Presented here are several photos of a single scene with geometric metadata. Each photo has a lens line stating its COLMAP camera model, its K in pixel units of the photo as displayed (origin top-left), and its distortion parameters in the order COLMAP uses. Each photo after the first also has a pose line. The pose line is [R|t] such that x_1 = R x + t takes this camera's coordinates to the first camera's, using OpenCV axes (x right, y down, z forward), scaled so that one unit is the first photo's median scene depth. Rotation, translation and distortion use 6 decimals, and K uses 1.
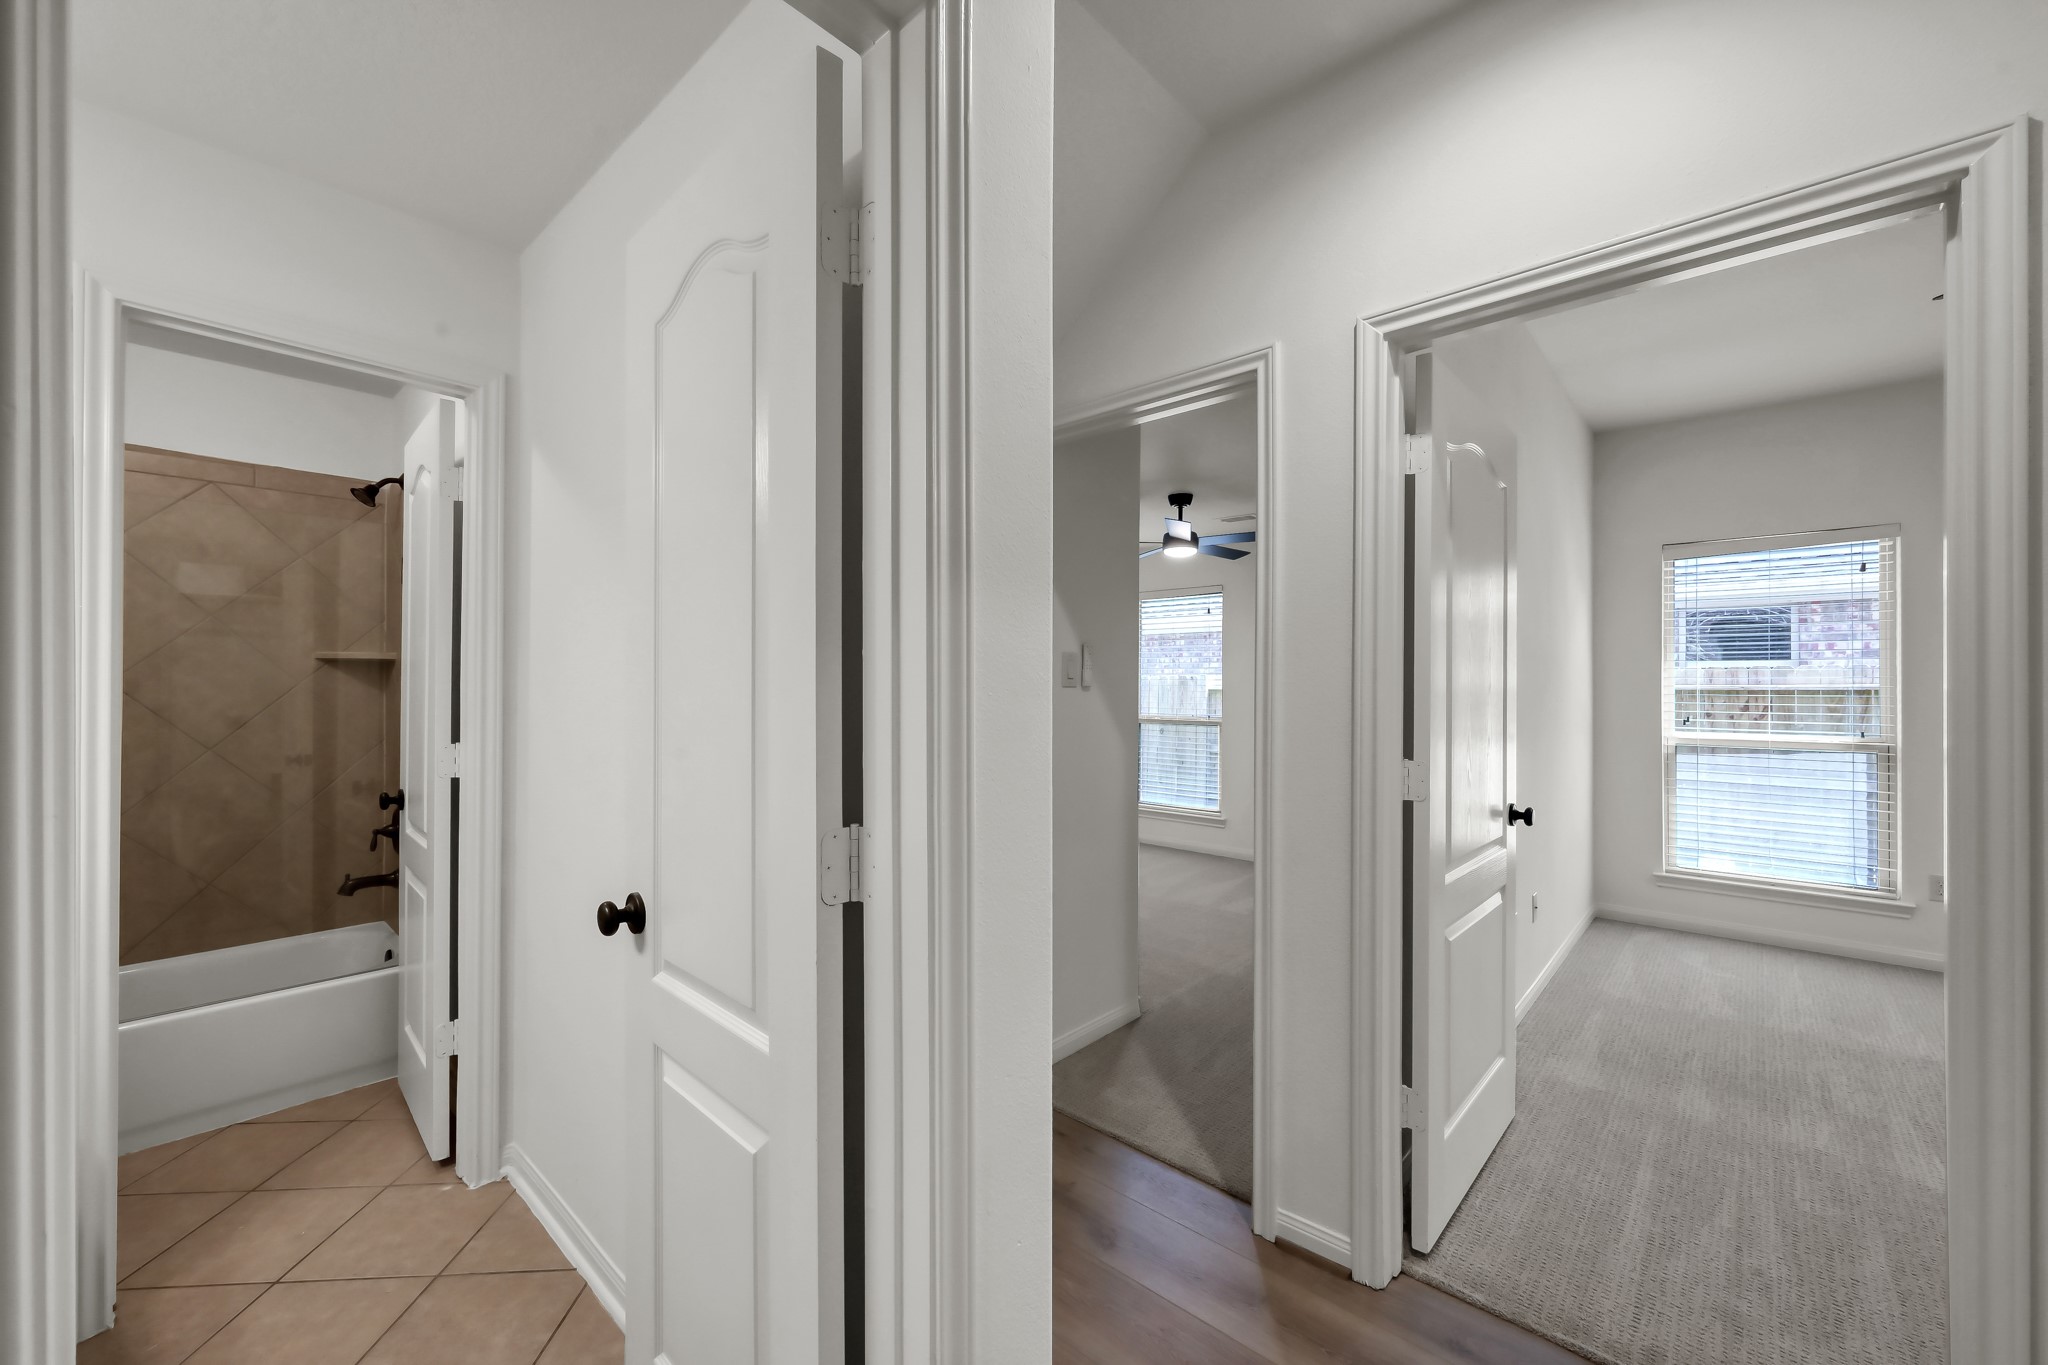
lens RADIAL K [[809.1, 0, 1020.9], [0, 809.1, 682.5], [0, 0, 1]] dist [-0.002428, 0.000524]
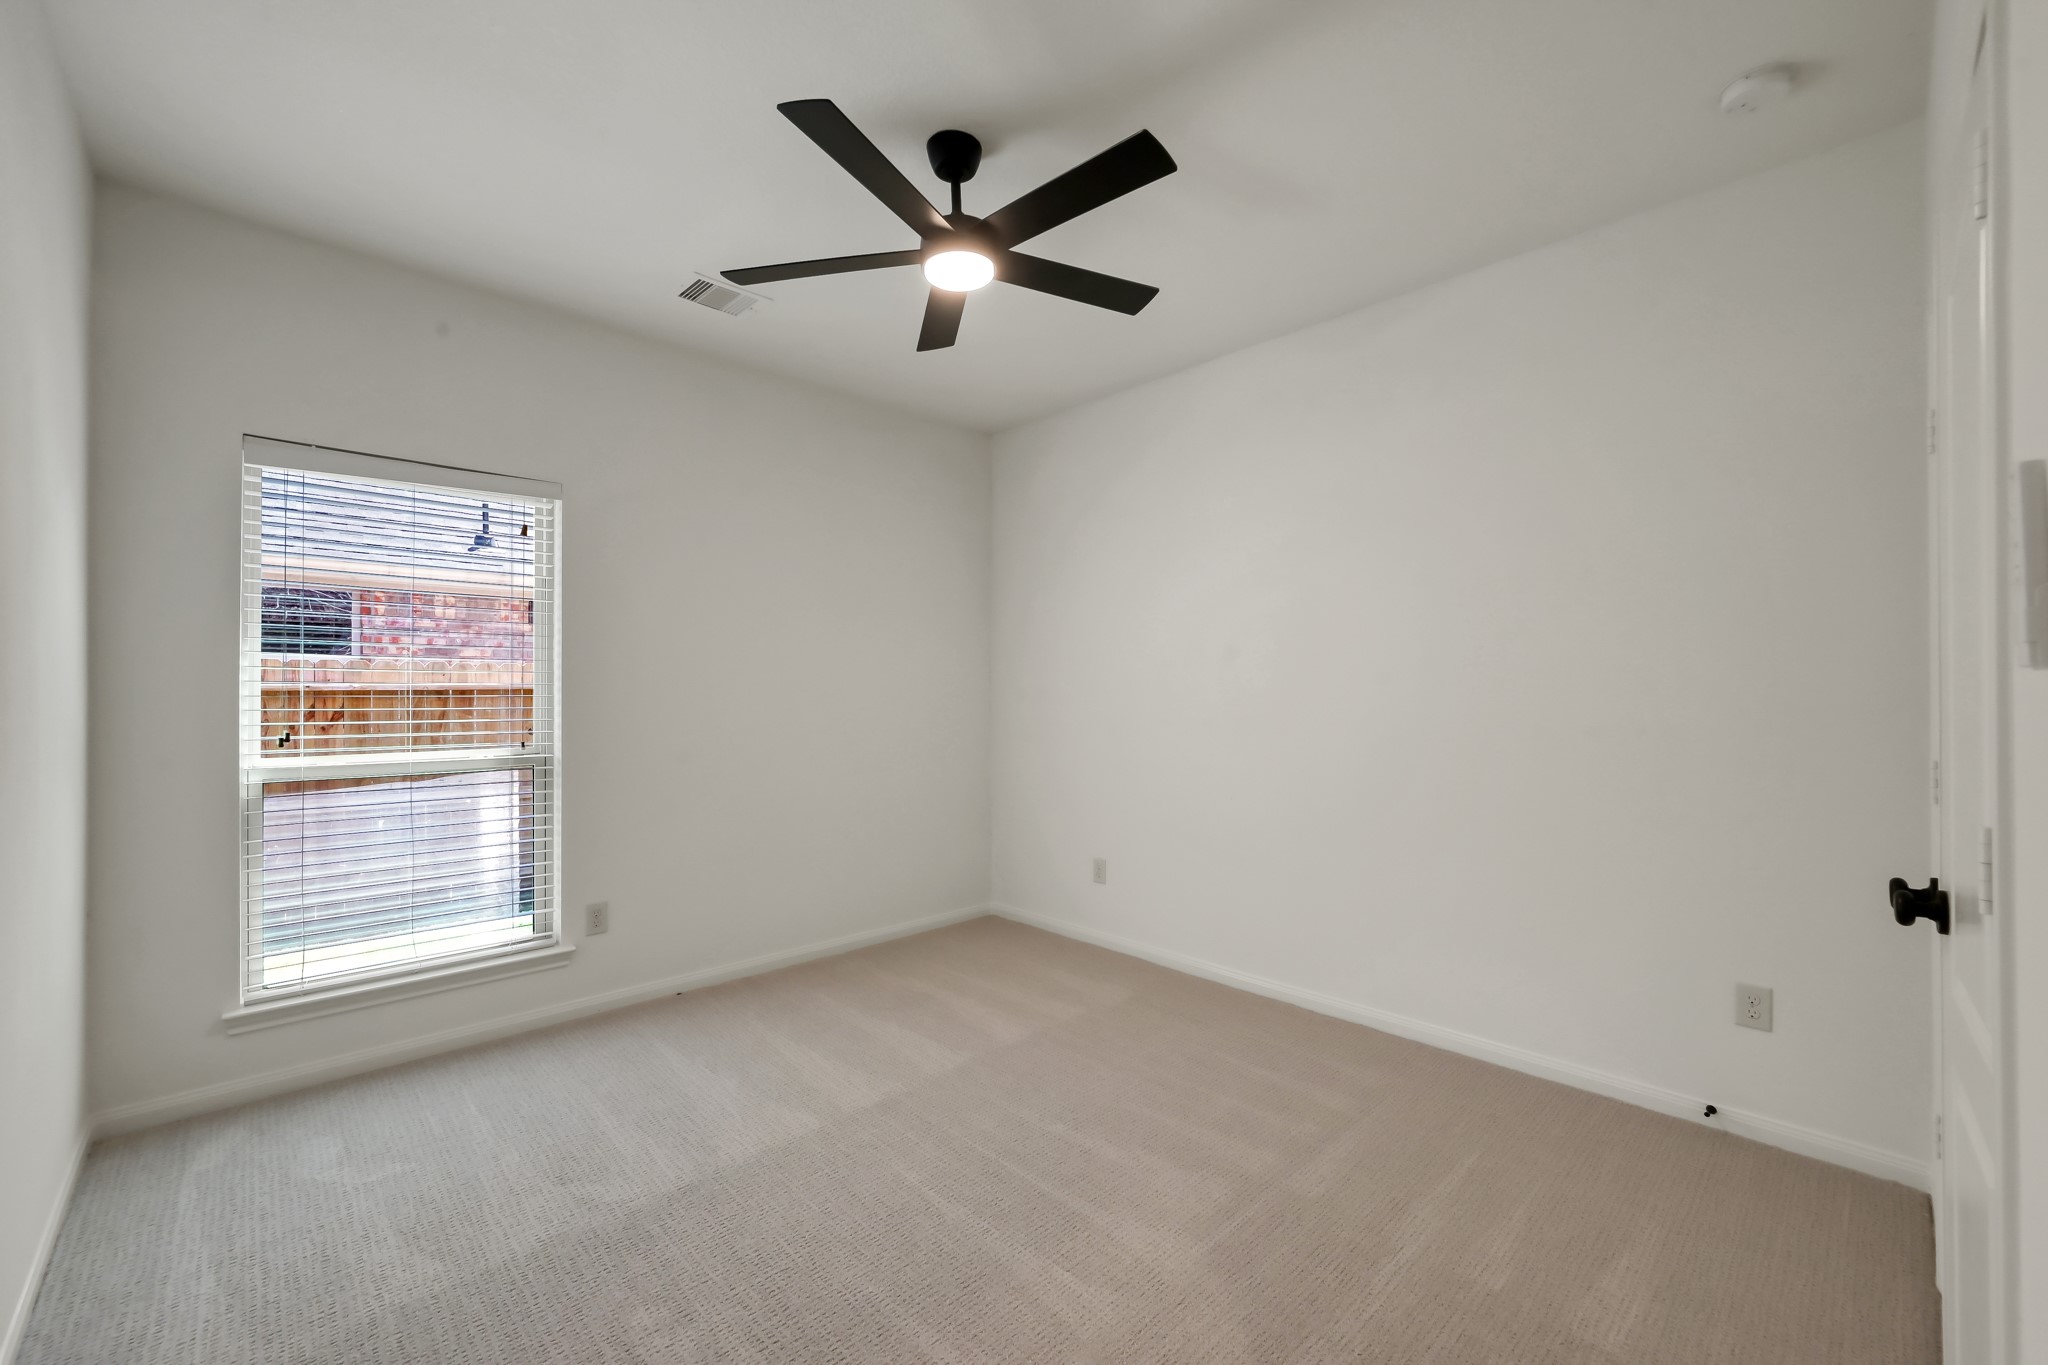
lens RADIAL K [[809.1, 0, 1021.5], [0, 809.1, 689.7], [0, 0, 1]] dist [-0.002428, 0.000524]
pose [[0.060479, 0.000155, 0.998169, 0.260510], [-0.003585, 0.999994, 0.000062, 0.008161], [-0.998163, -0.003583, 0.060479, 0.417377]]
